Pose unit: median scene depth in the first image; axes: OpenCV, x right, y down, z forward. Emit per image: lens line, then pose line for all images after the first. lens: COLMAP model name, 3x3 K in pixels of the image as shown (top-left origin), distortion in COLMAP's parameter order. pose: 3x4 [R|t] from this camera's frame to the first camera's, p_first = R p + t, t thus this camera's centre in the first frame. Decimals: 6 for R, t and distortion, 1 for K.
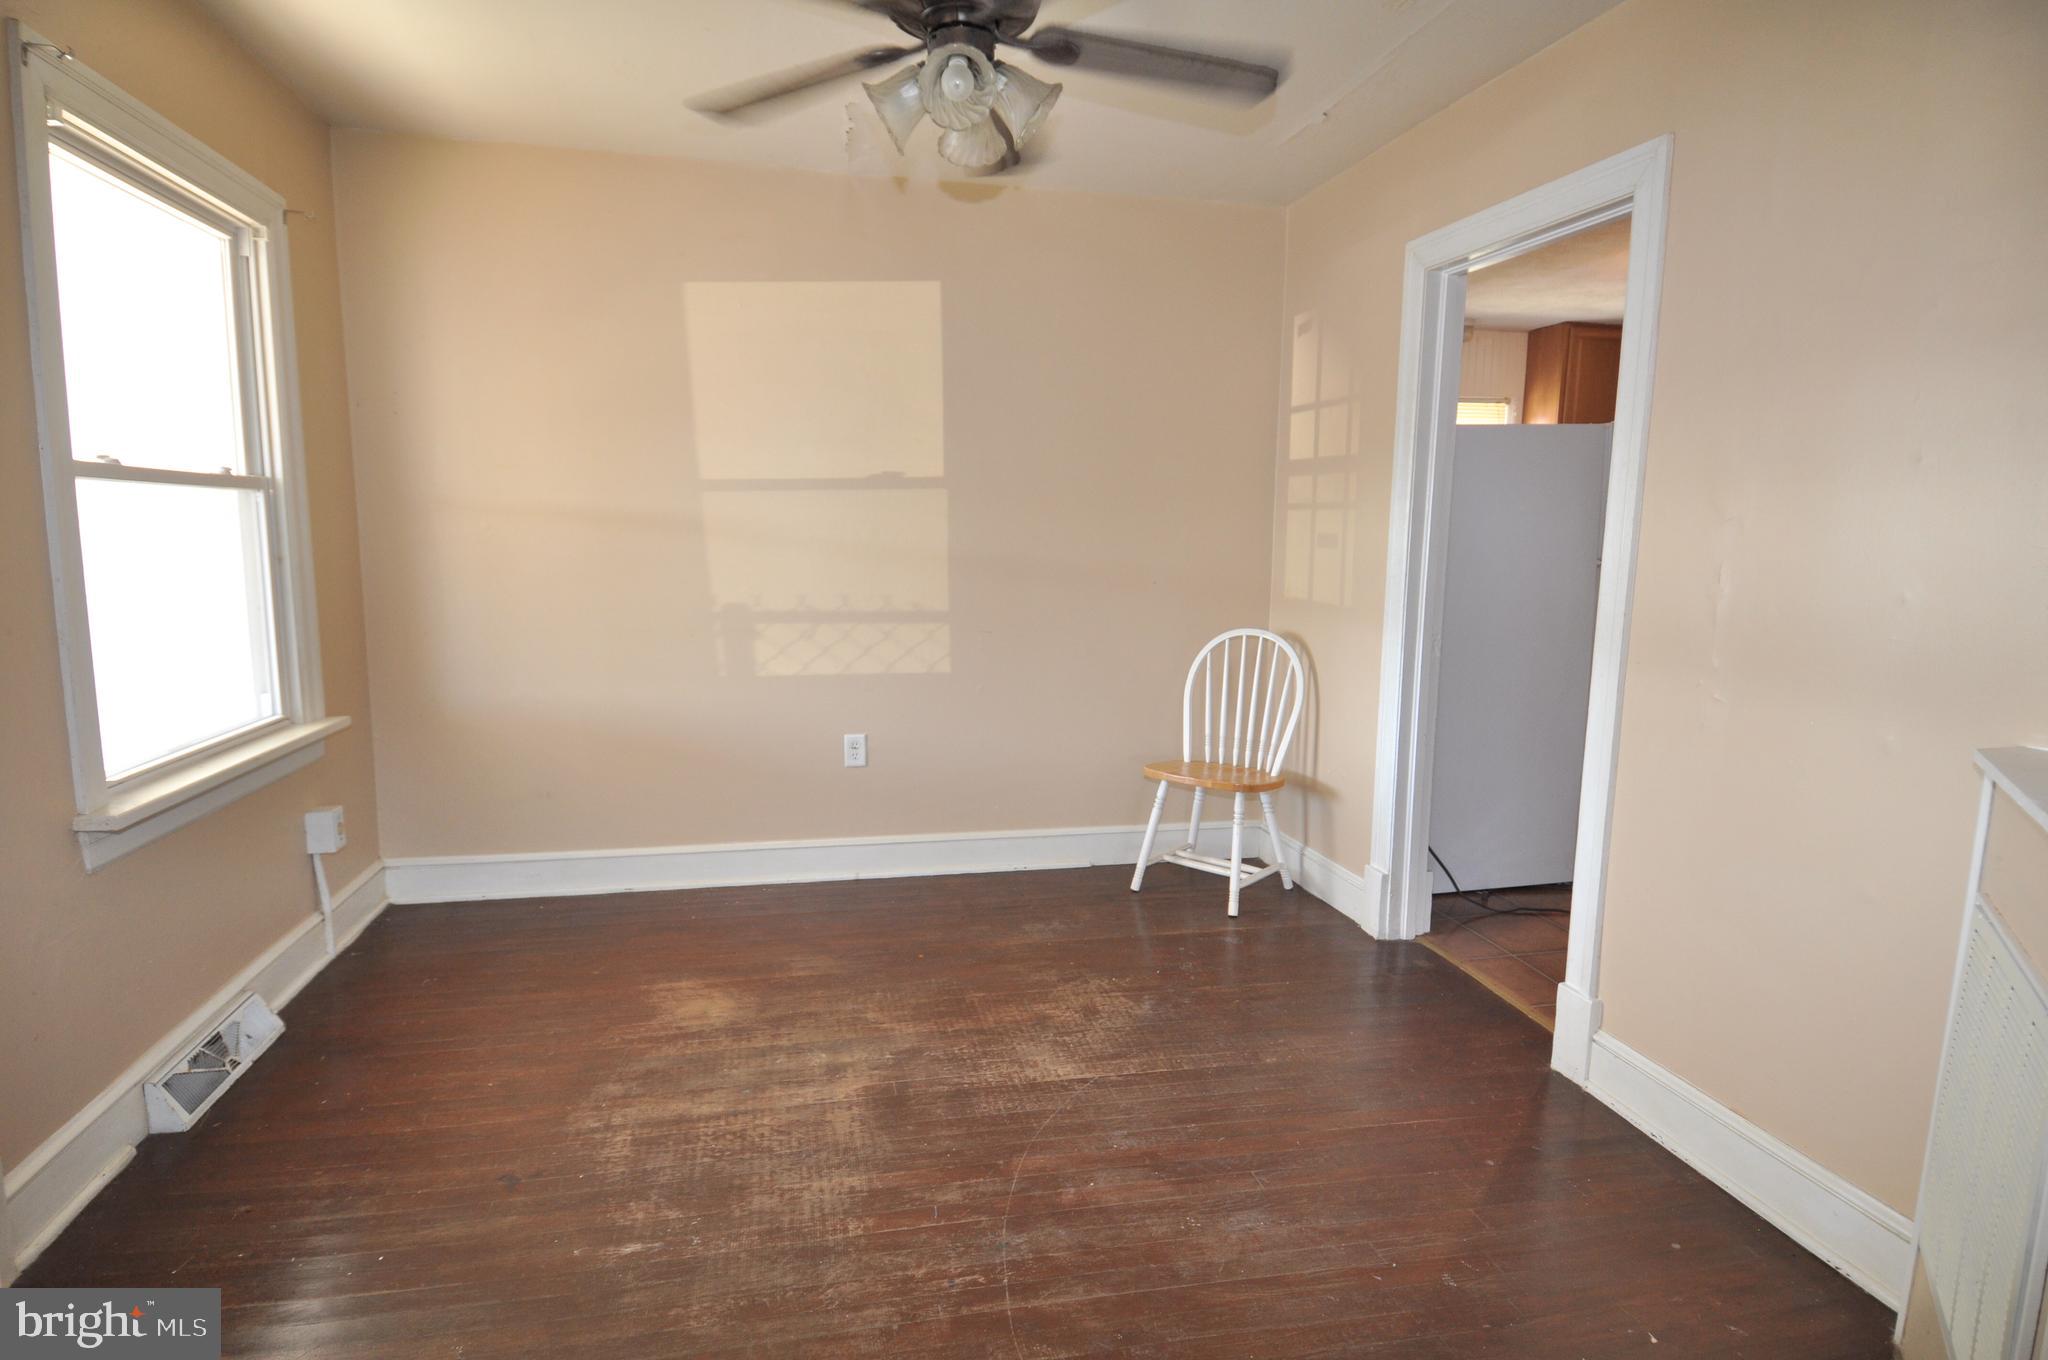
lens RADIAL K [[1061.0, 0, 1007.6], [0, 1061.0, 675.1], [0, 0, 1]] dist [0.060365, -0.060836]
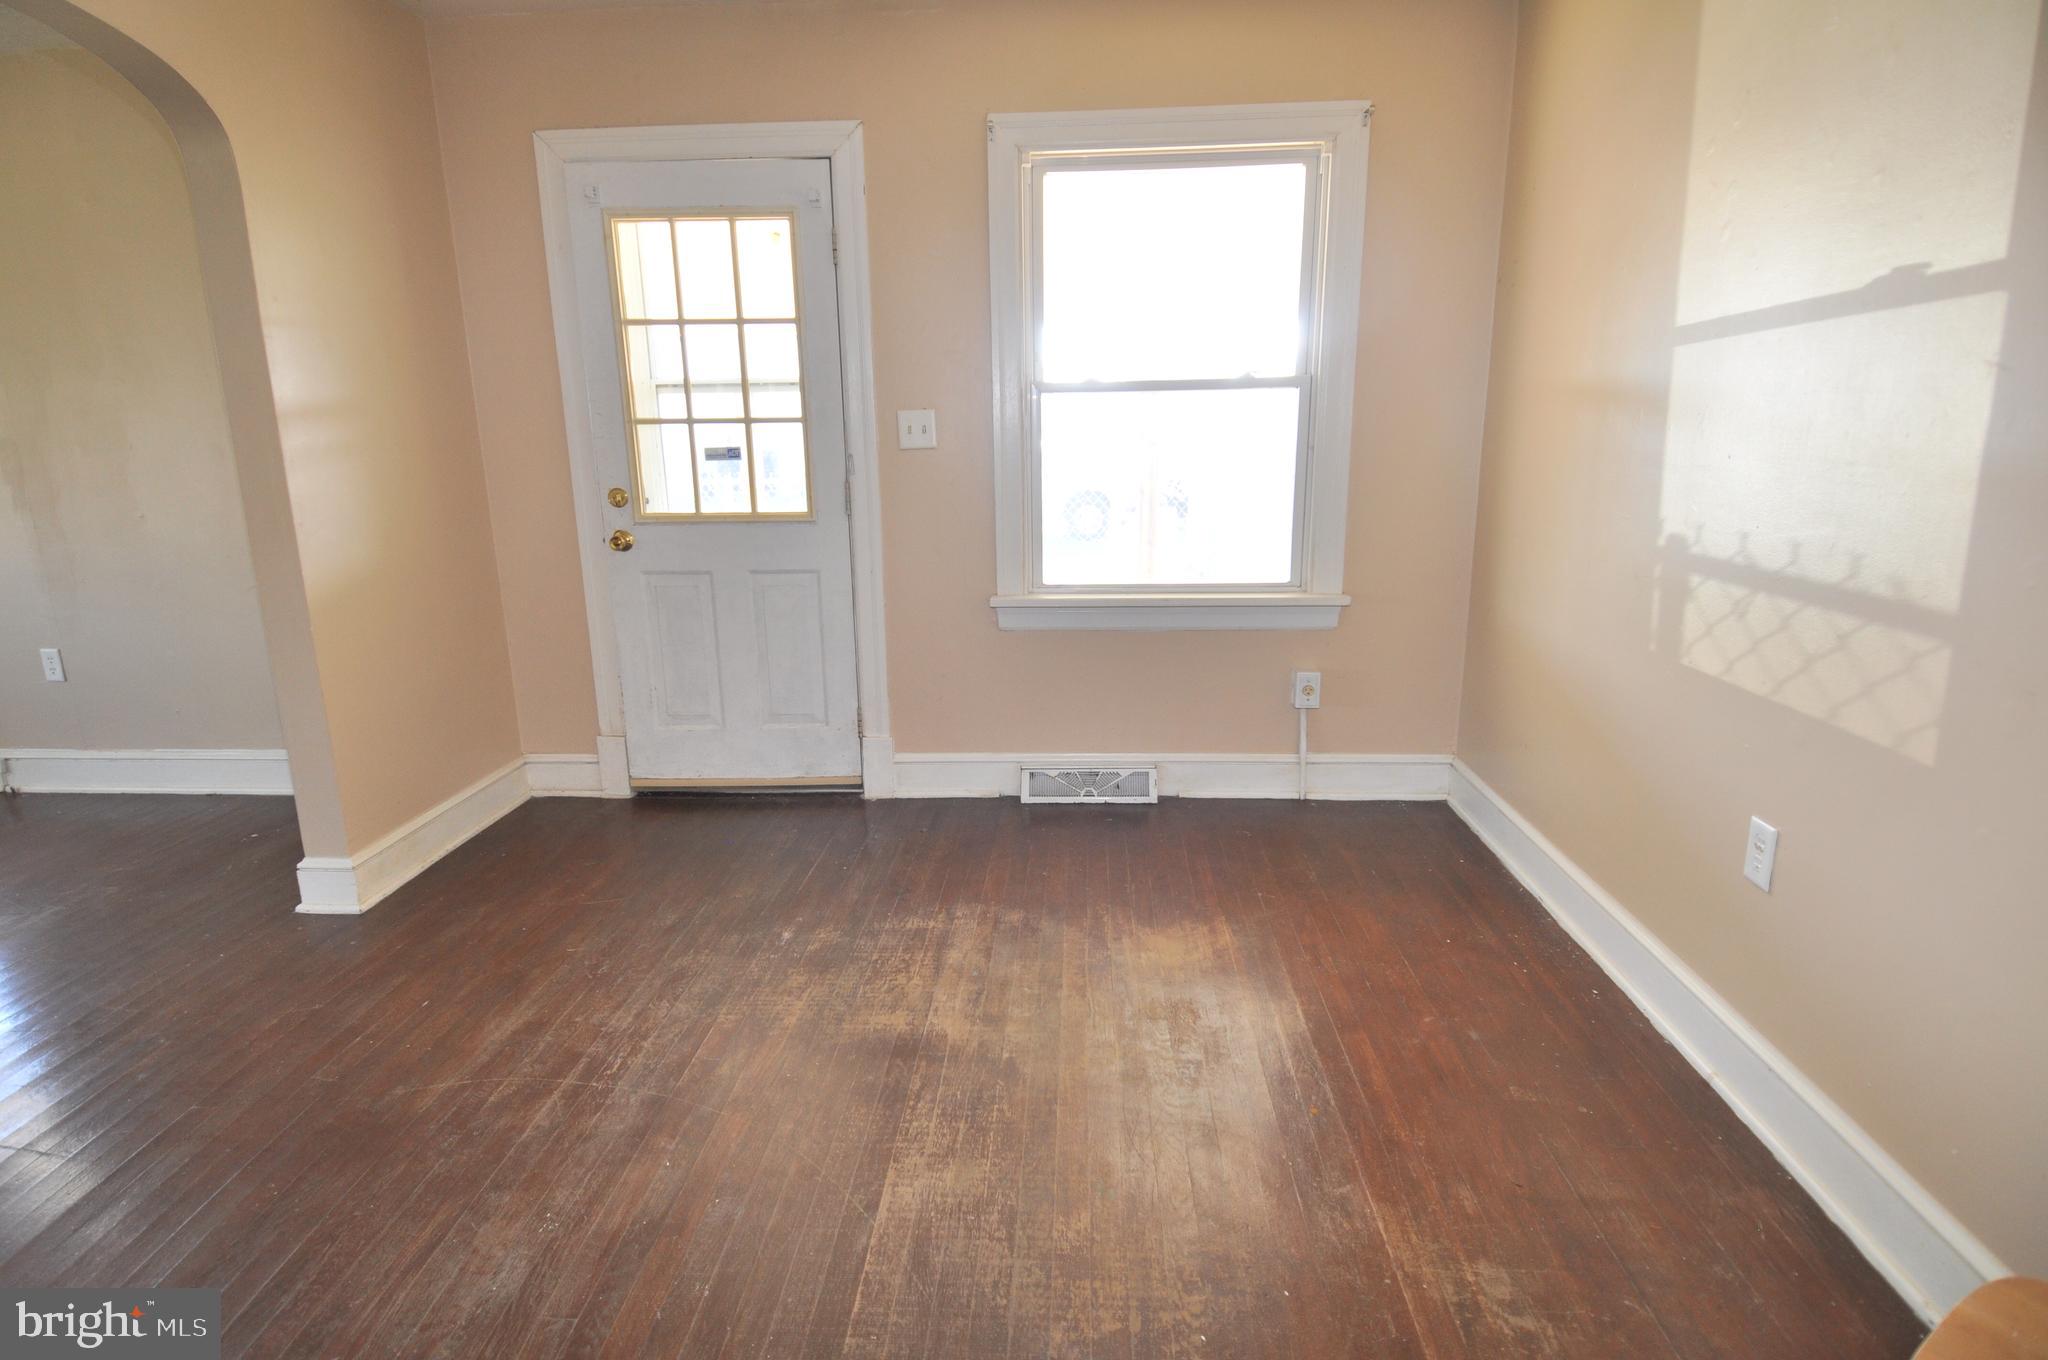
lens RADIAL K [[1061.0, 0, 1007.6], [0, 1061.0, 675.1], [0, 0, 1]] dist [0.060365, -0.060836]
pose [[-0.270543, 0.218466, -0.937592, 0.687582], [-0.112526, 0.960060, 0.256170, -0.167480], [0.956109, 0.174809, -0.235154, 1.278755]]
